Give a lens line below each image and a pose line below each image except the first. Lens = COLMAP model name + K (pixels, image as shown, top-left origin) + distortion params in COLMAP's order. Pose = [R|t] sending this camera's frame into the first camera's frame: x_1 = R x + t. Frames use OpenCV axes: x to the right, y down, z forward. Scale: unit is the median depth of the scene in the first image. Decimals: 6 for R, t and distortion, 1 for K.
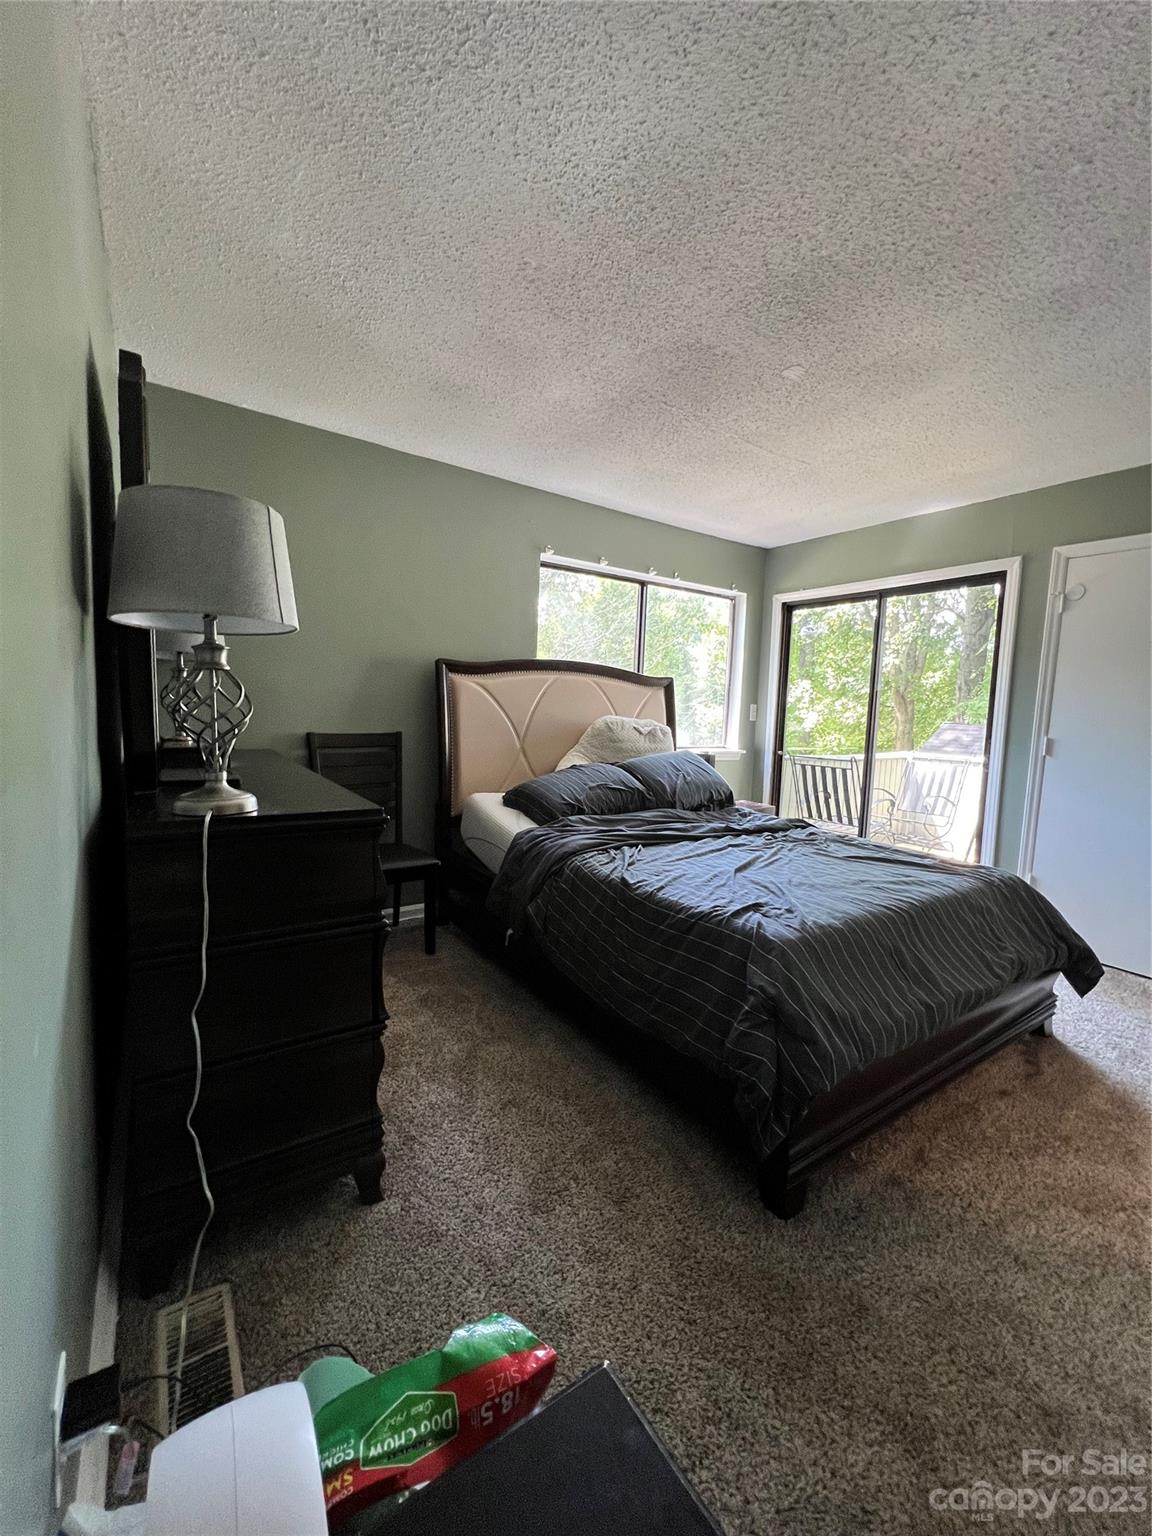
lens RADIAL K [[613.4, 0, 572.6], [0, 613.4, 766.5], [0, 0, 1]] dist [-0.001438, -0.000150]
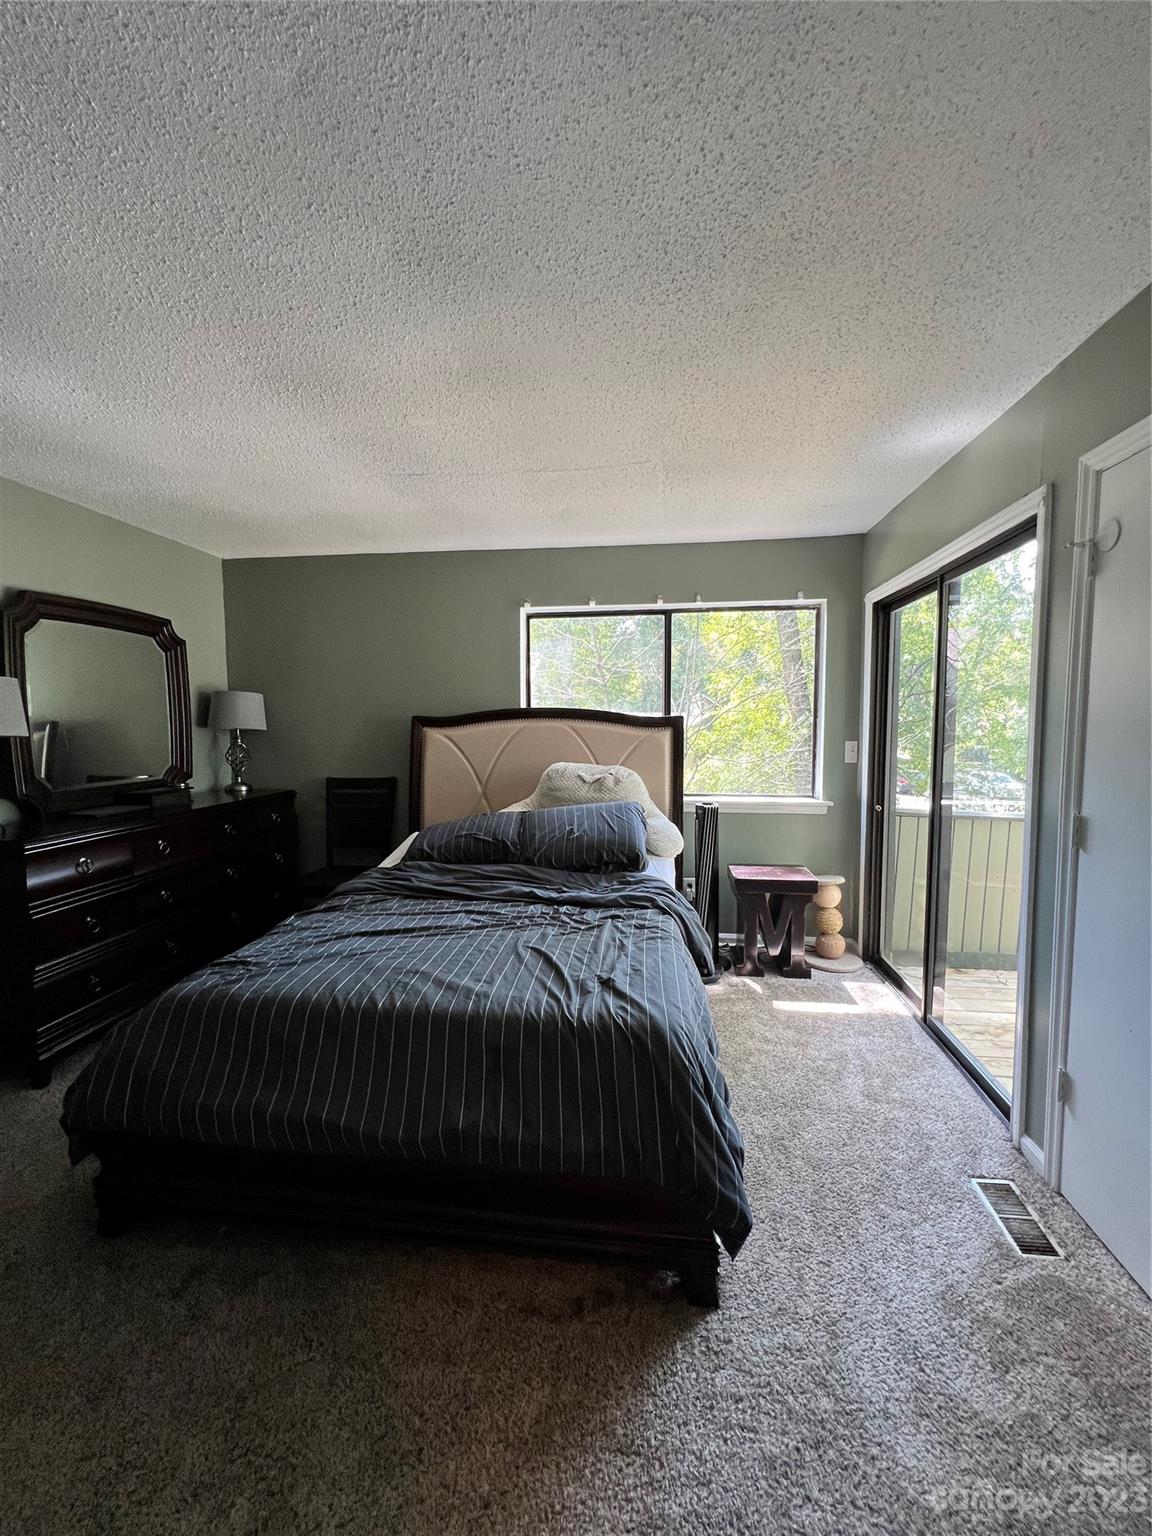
lens RADIAL K [[613.4, 0, 580.2], [0, 613.4, 766.1], [0, 0, 1]] dist [-0.001438, -0.000150]
pose [[0.747683, 0.012224, -0.663944, 0.662442], [-0.034527, 0.999194, -0.020486, -0.052816], [0.663158, 0.038241, 0.747502, 0.264416]]
